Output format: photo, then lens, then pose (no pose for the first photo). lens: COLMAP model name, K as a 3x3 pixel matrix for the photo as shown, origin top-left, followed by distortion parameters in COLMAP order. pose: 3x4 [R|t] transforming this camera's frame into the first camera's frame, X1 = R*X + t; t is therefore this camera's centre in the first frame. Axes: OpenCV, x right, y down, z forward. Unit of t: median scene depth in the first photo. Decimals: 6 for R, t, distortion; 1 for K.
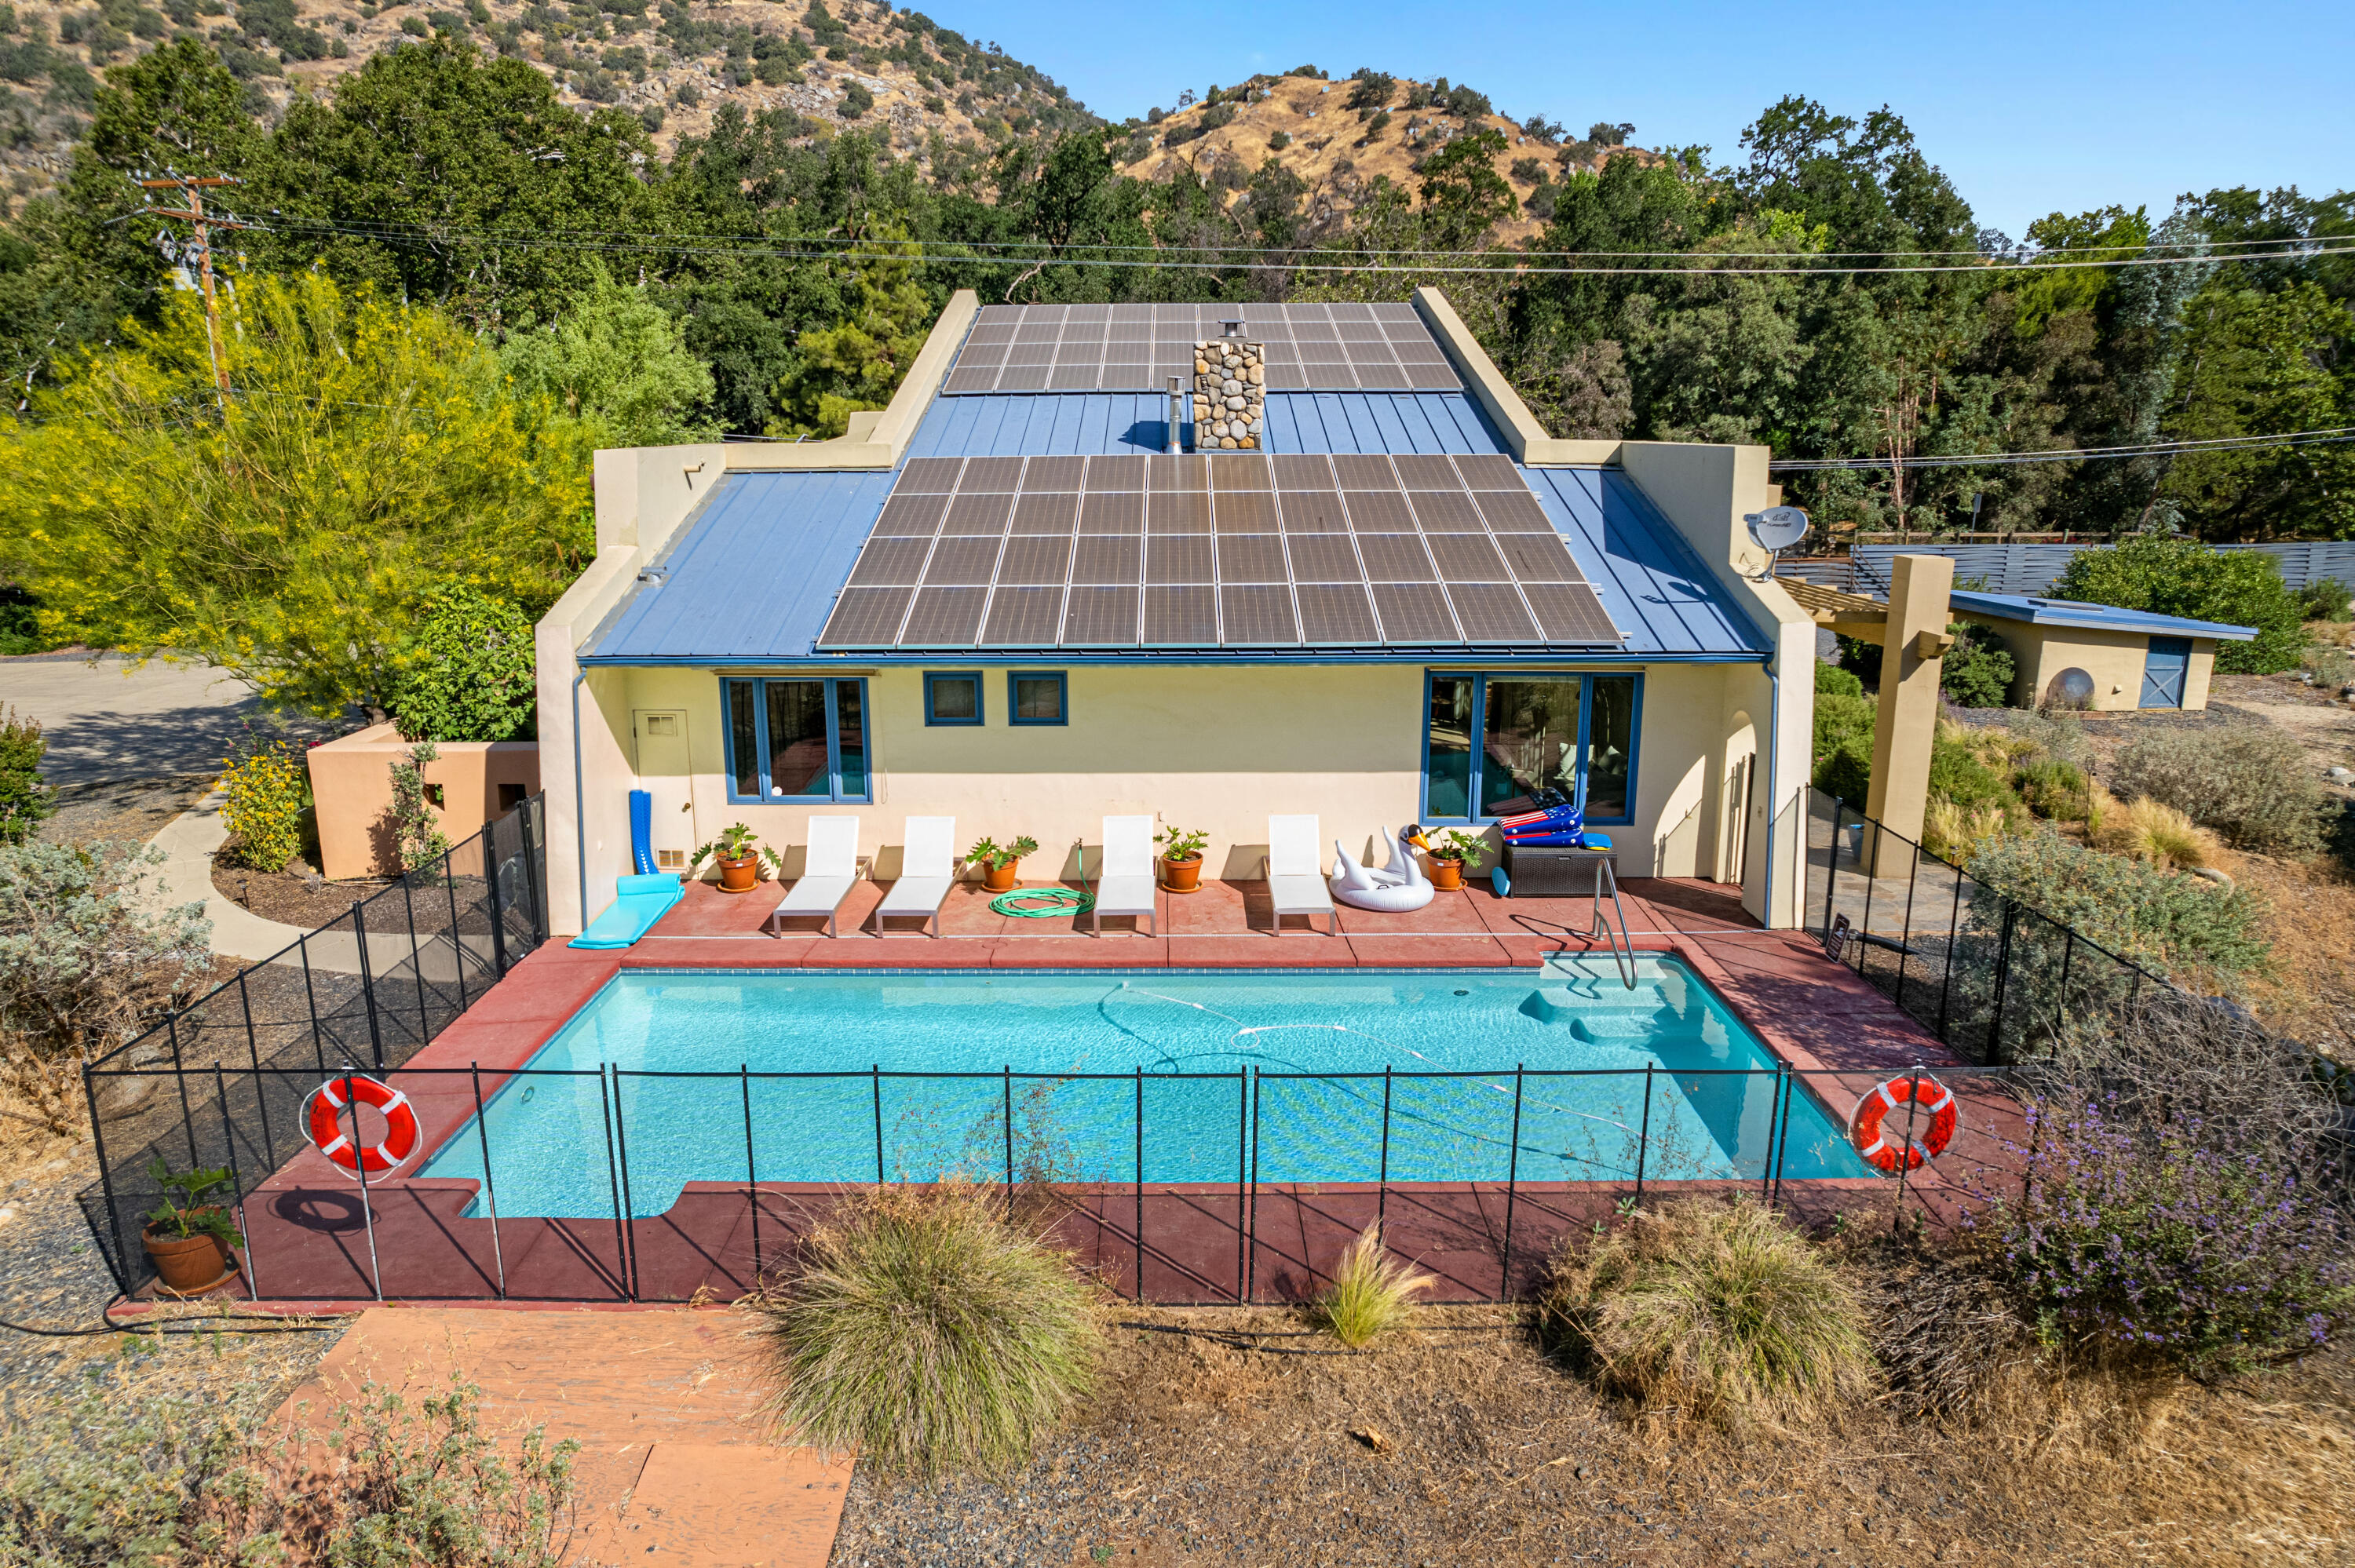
lens RADIAL K [[1497.5, 0, 1168.7], [0, 1497.5, 778.7], [0, 0, 1]] dist [-0.019946, 0.003701]
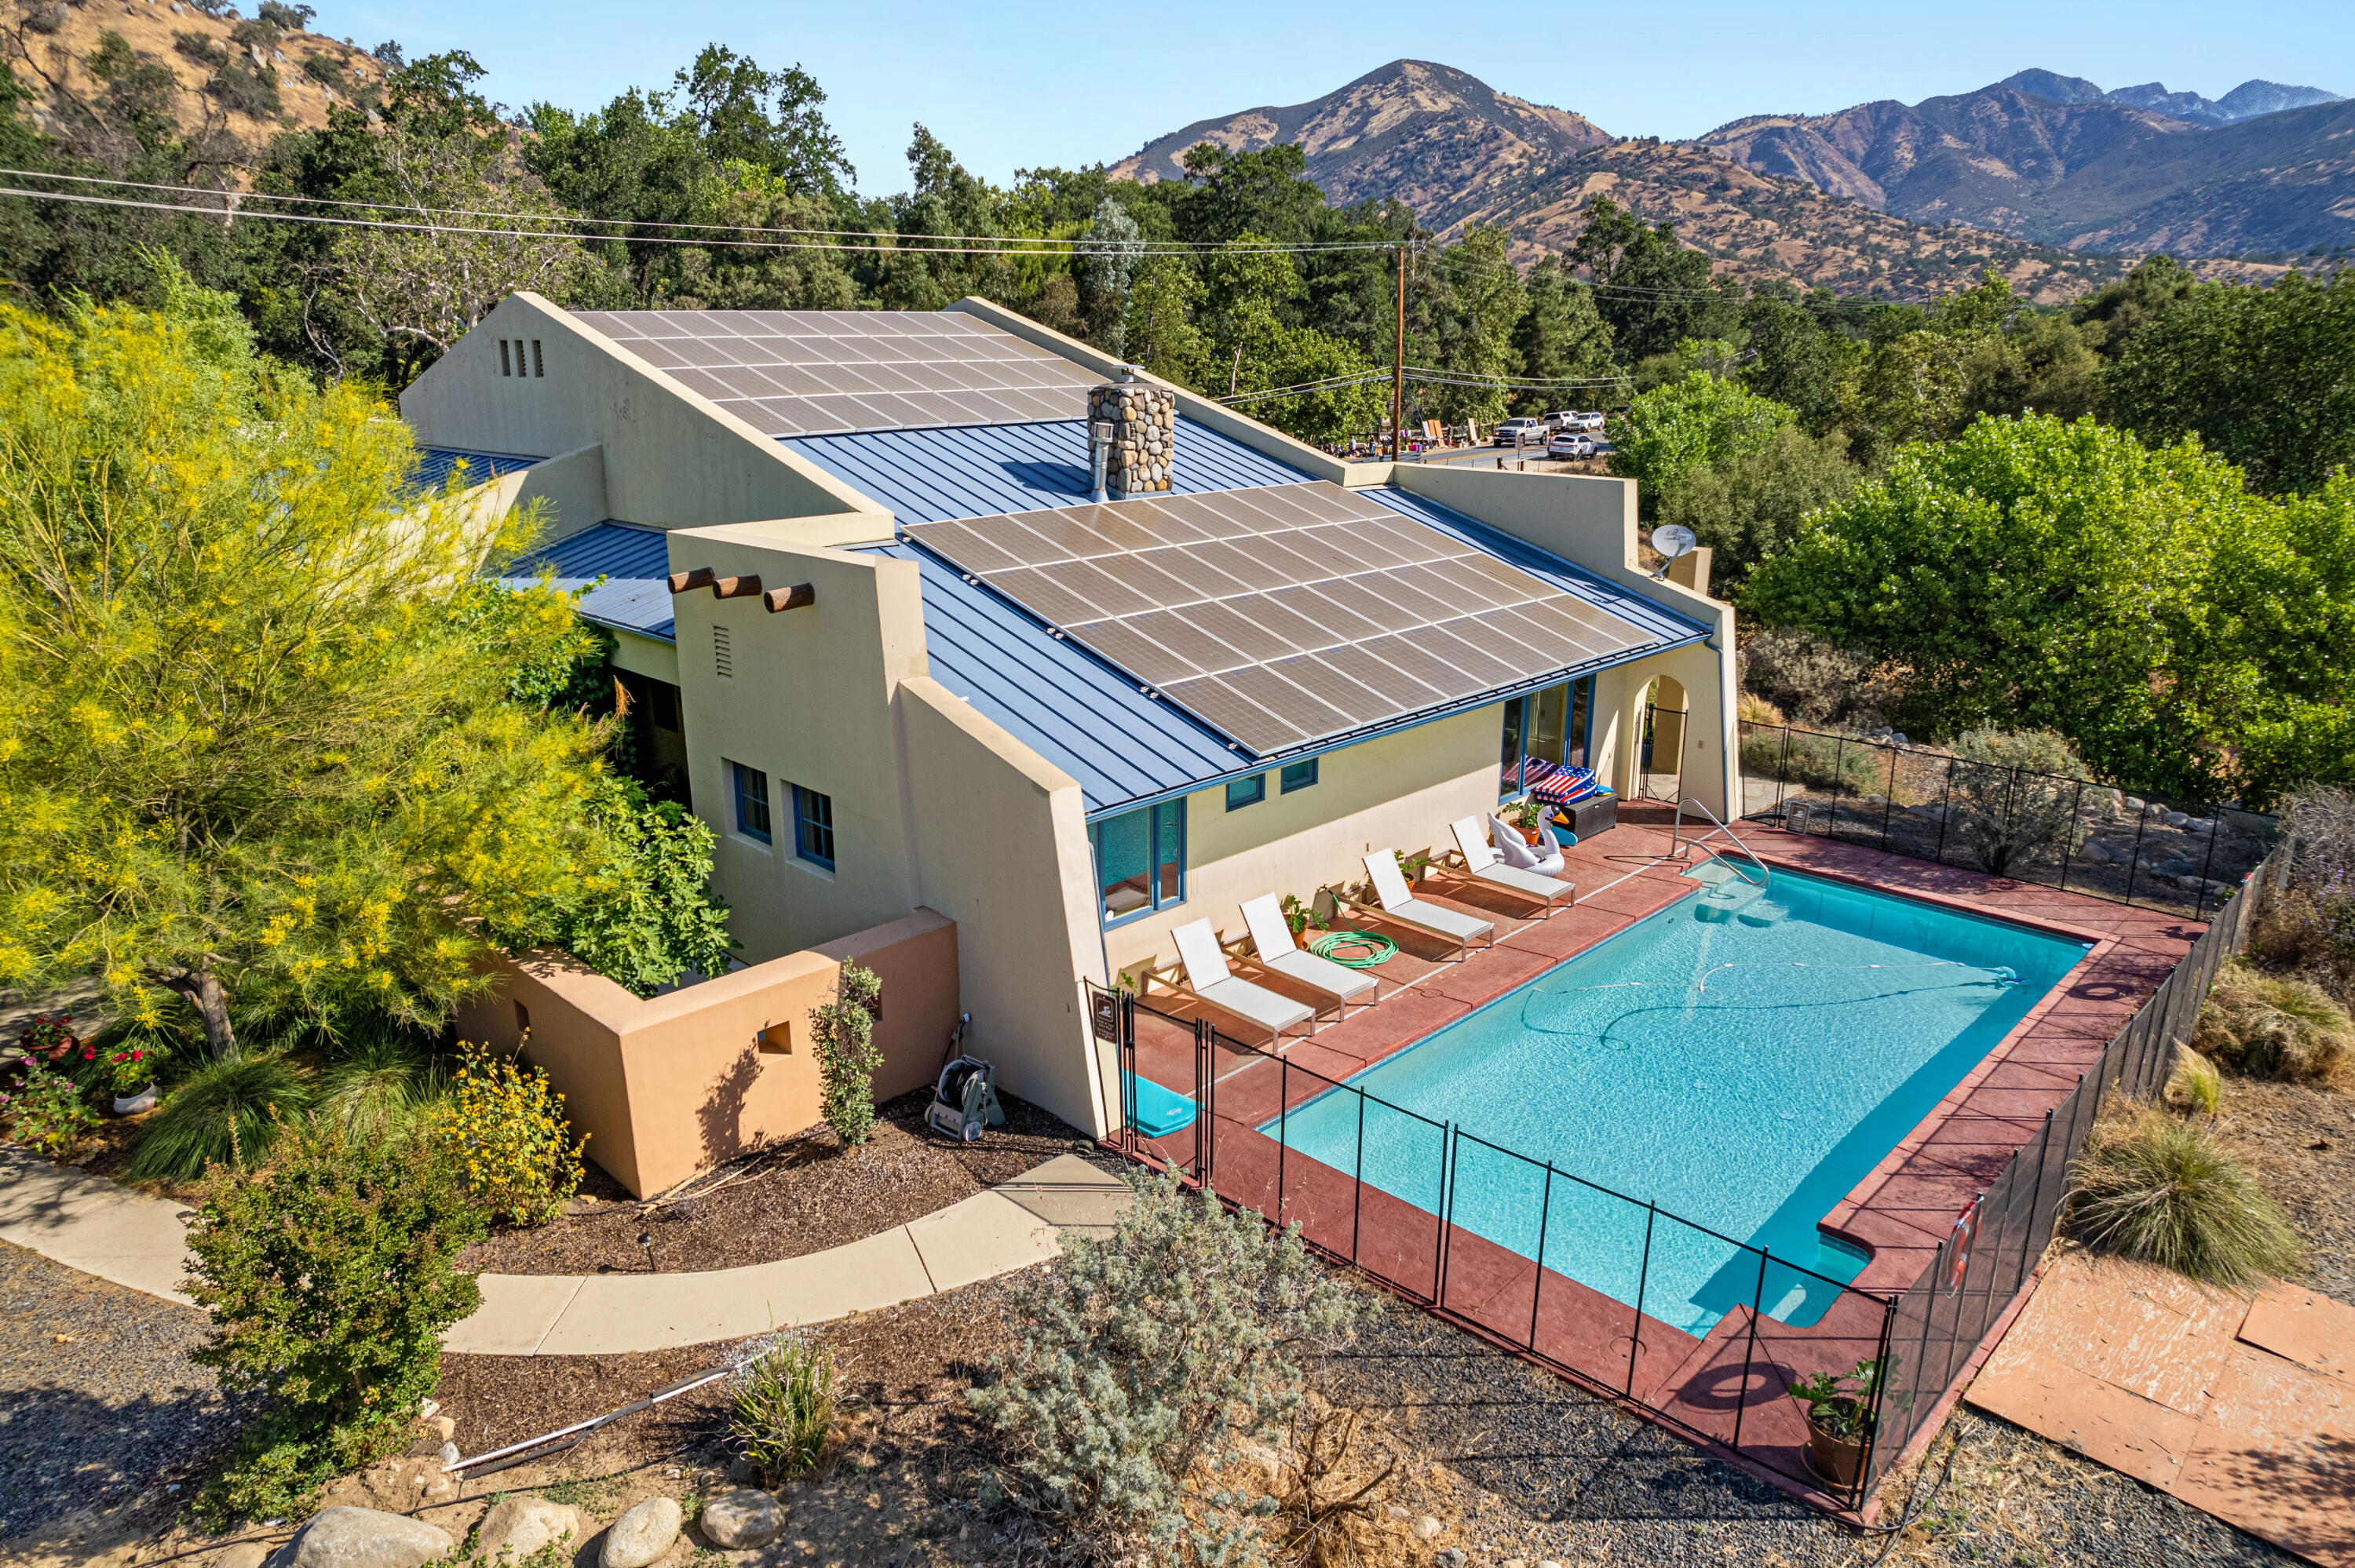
lens RADIAL K [[1497.5, 0, 1168.4], [0, 1497.5, 791.2], [0, 0, 1]] dist [-0.019946, 0.003701]
pose [[0.697893, -0.204451, 0.686400, -0.710781], [0.162035, 0.978612, 0.126740, -0.148214], [-0.697632, 0.022770, 0.716095, 0.256017]]
